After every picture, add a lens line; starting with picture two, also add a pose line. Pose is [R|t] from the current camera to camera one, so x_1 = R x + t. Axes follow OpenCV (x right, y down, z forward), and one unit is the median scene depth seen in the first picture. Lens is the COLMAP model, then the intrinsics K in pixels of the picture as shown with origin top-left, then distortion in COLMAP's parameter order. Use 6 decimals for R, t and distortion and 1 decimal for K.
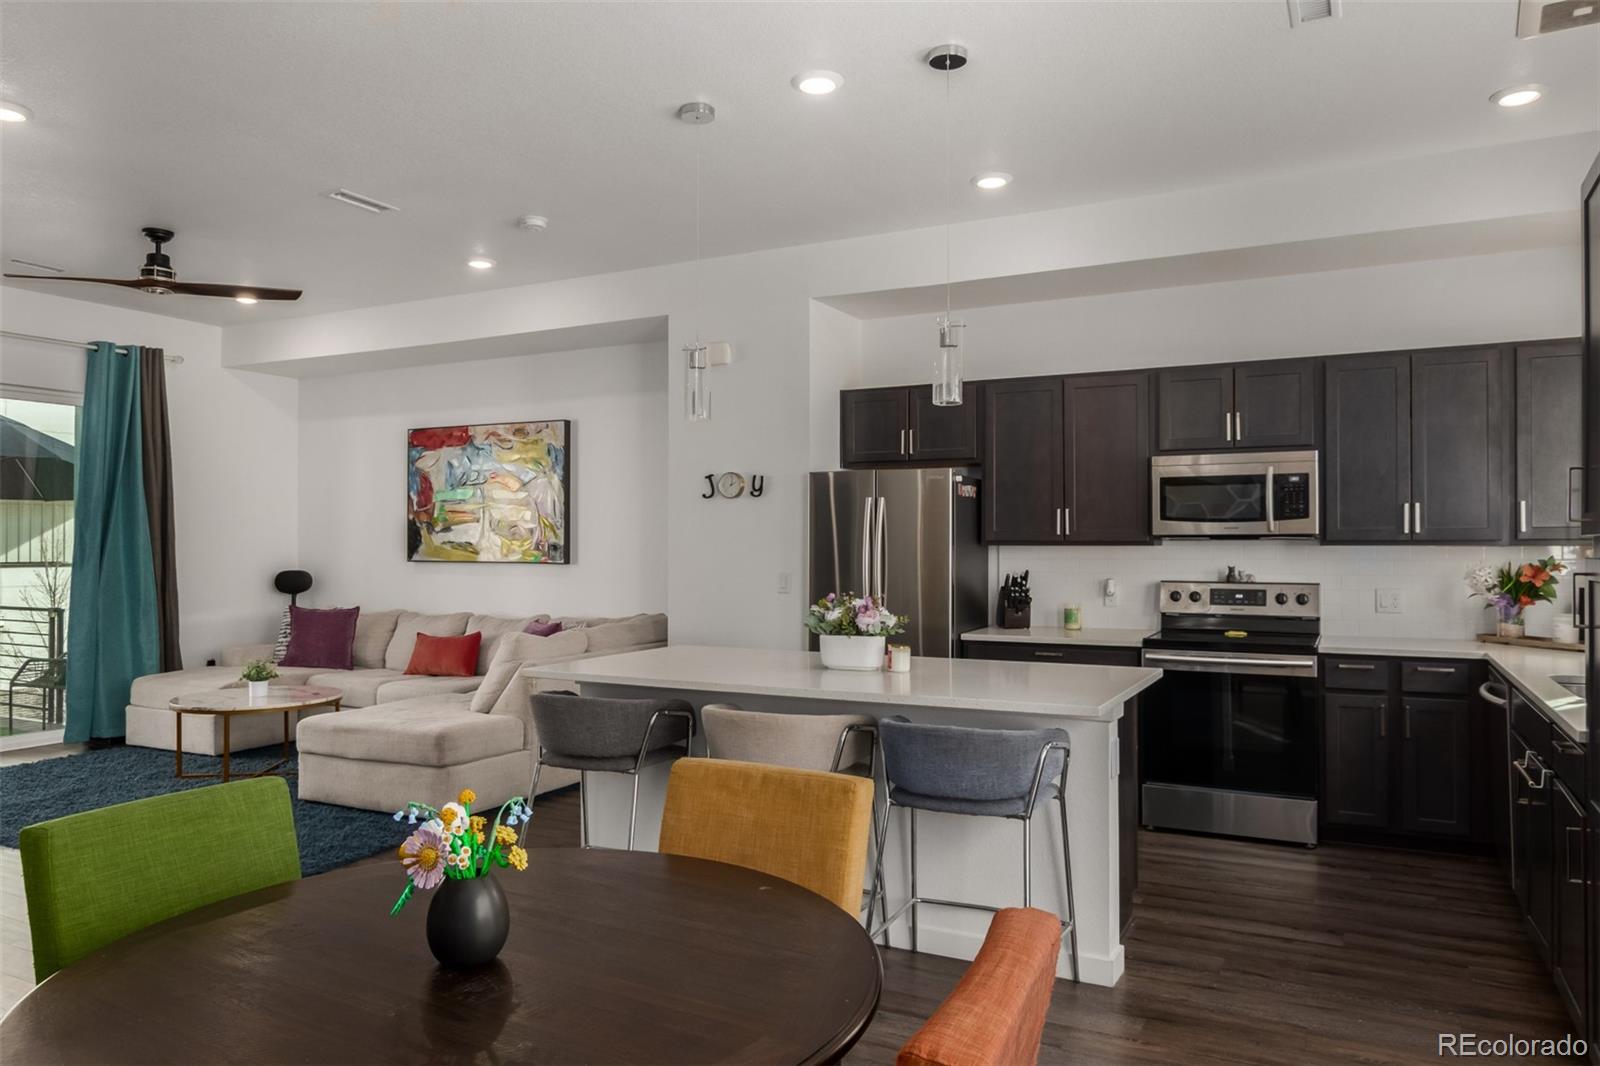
lens RADIAL K [[1073.4, 0, 804.3], [0, 1073.4, 528.0], [0, 0, 1]] dist [0.003564, 0.004994]
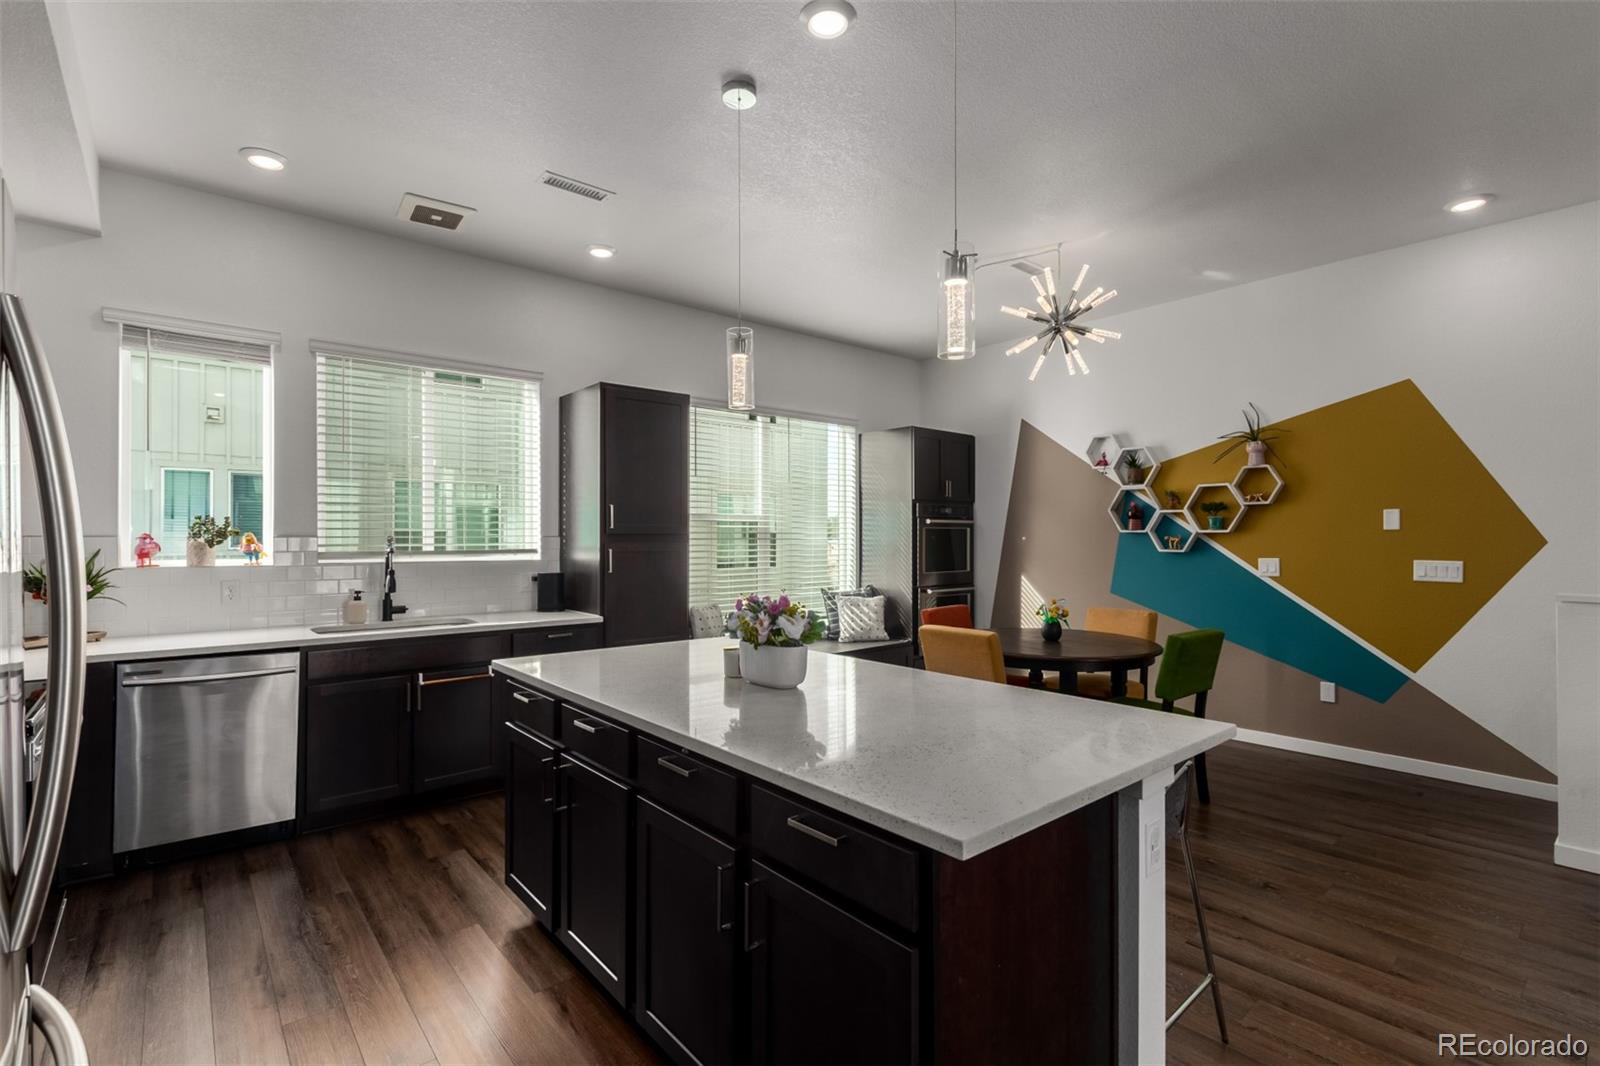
lens RADIAL K [[731.4, 0, 782.7], [0, 731.4, 532.9], [0, 0, 1]] dist [0.015042, -0.003083]
pose [[-0.911011, 0.005650, 0.412343, -0.137977], [-0.005300, 0.999663, -0.025406, 0.019588], [-0.412348, -0.025330, -0.910674, 1.097445]]
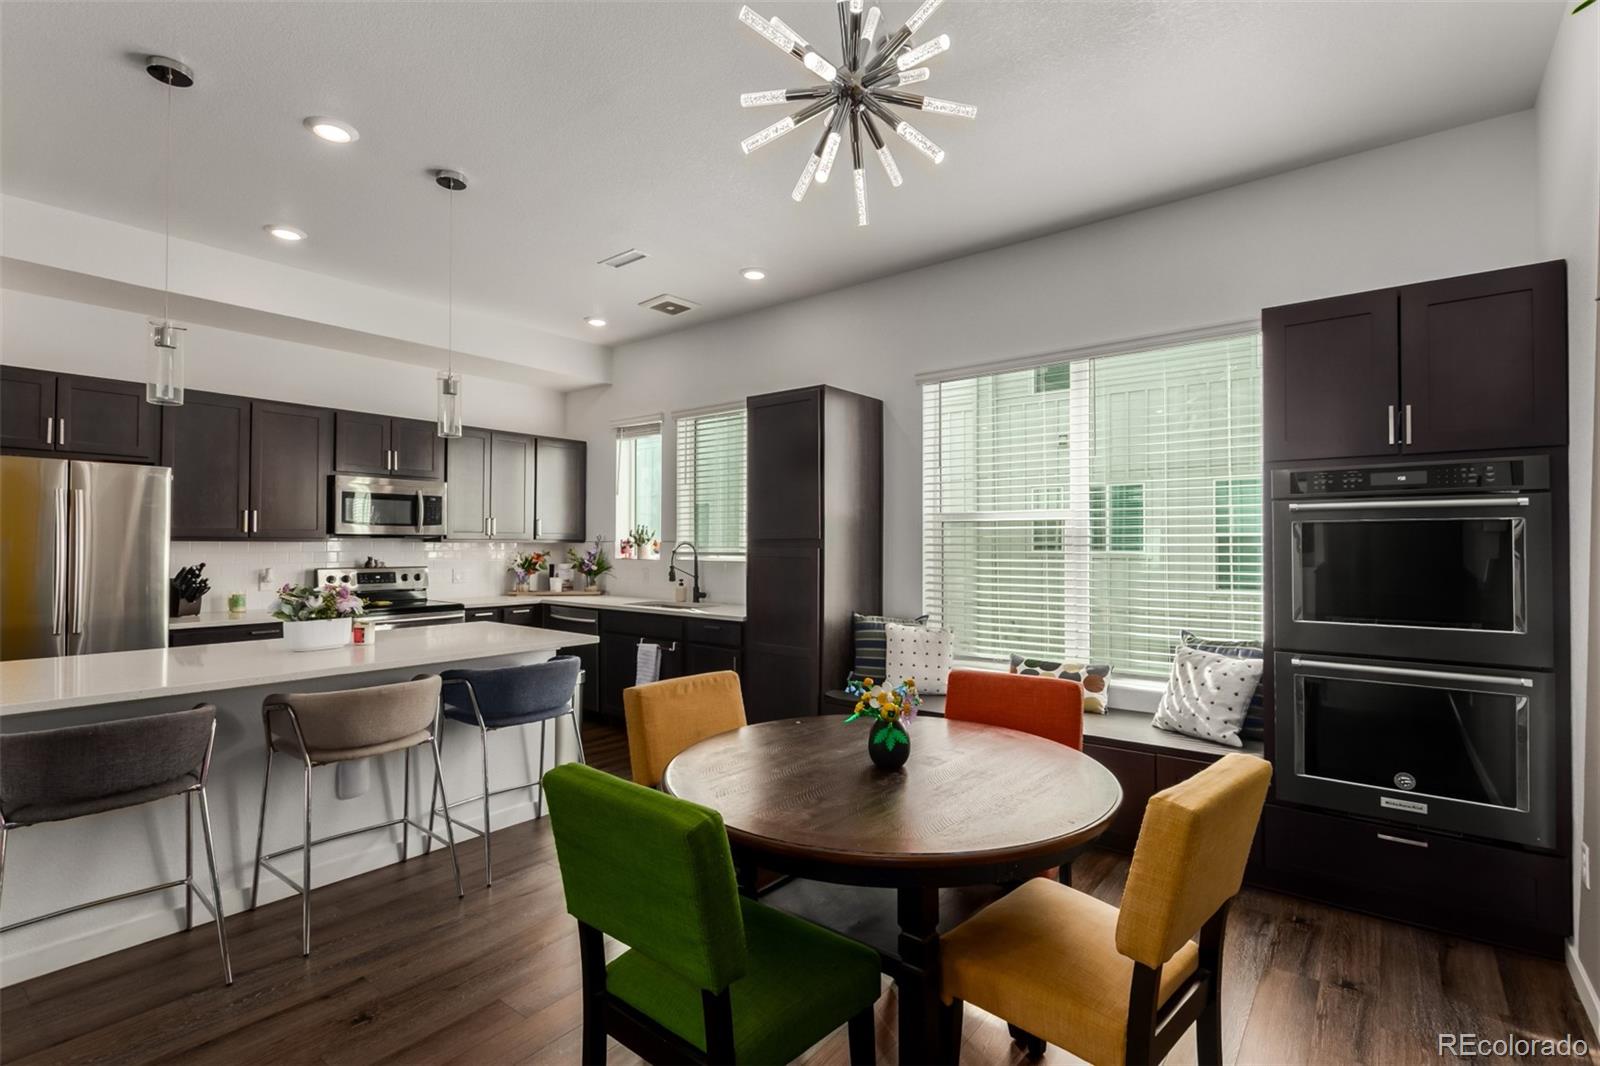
lens RADIAL K [[731.4, 0, 792.5], [0, 731.4, 535.5], [0, 0, 1]] dist [0.015042, -0.003083]
pose [[0.208397, 0.012515, 0.977964, -0.443575], [-0.021704, 0.999731, -0.008169, 0.003691], [-0.977803, -0.019523, 0.208613, 0.249243]]
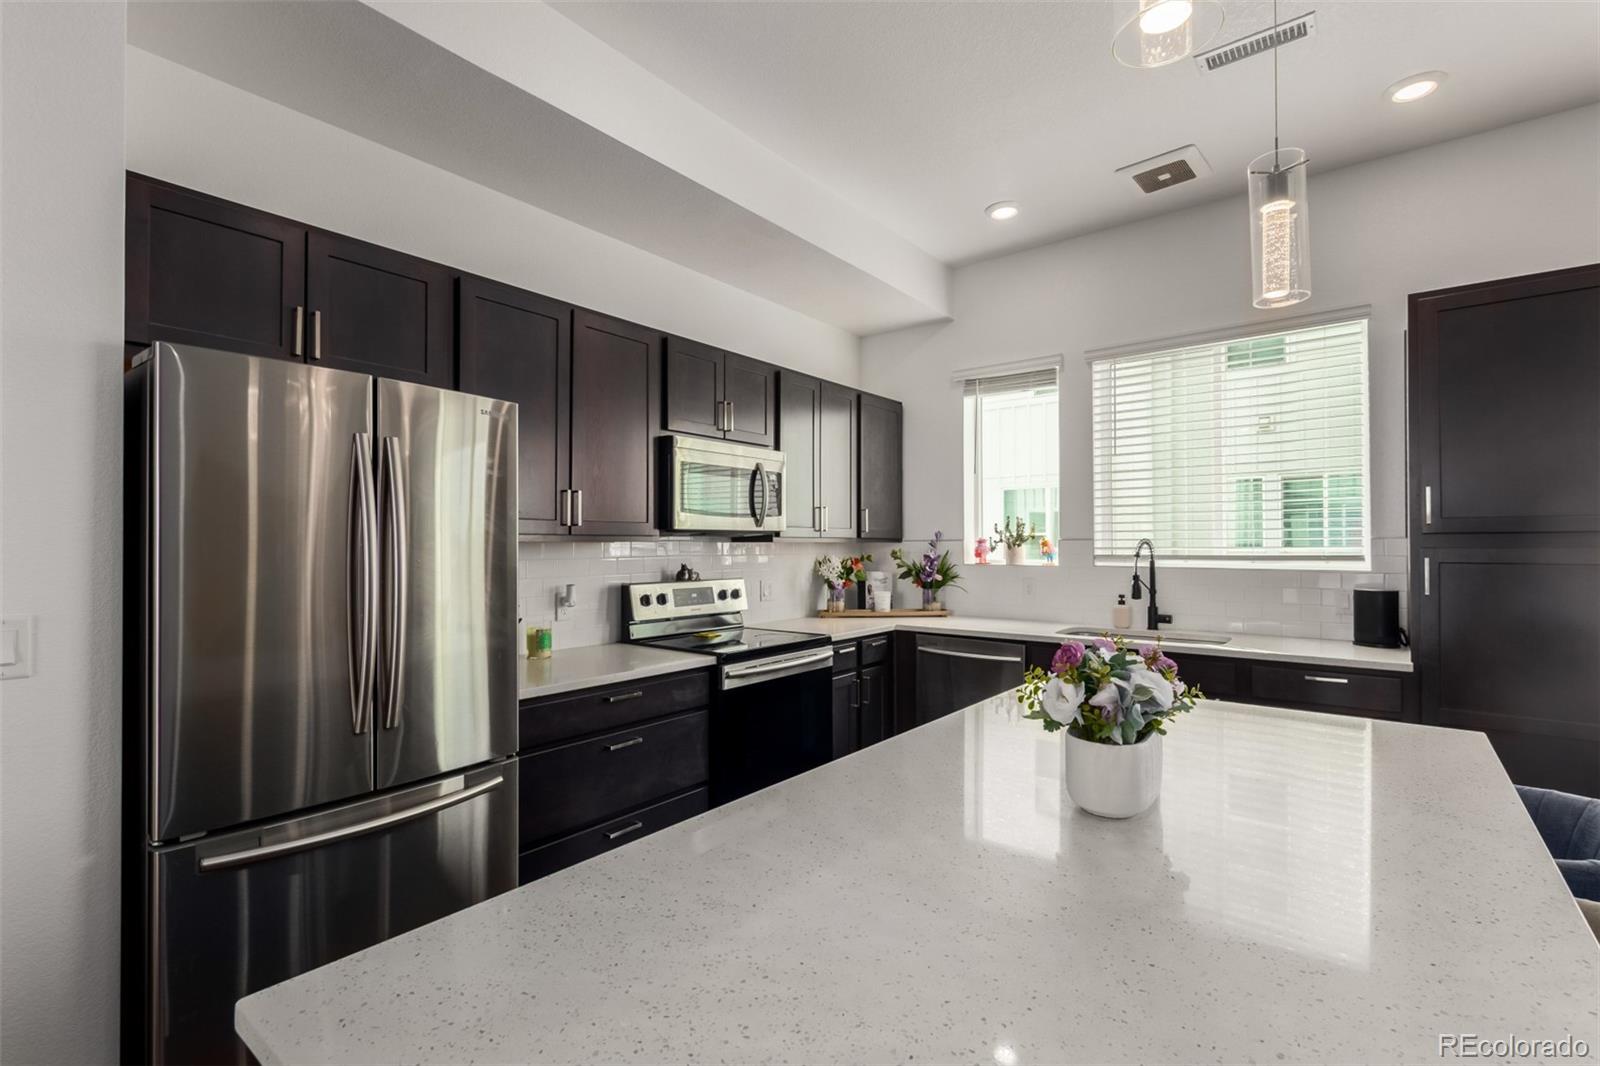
lens RADIAL K [[731.4, 0, 808.0], [0, 731.4, 537.8], [0, 0, 1]] dist [0.015042, -0.003083]
pose [[0.198039, 0.010214, 0.980141, -0.210888], [-0.016123, 0.999844, -0.007162, 0.015510], [-0.980062, -0.014385, 0.198173, 0.771176]]
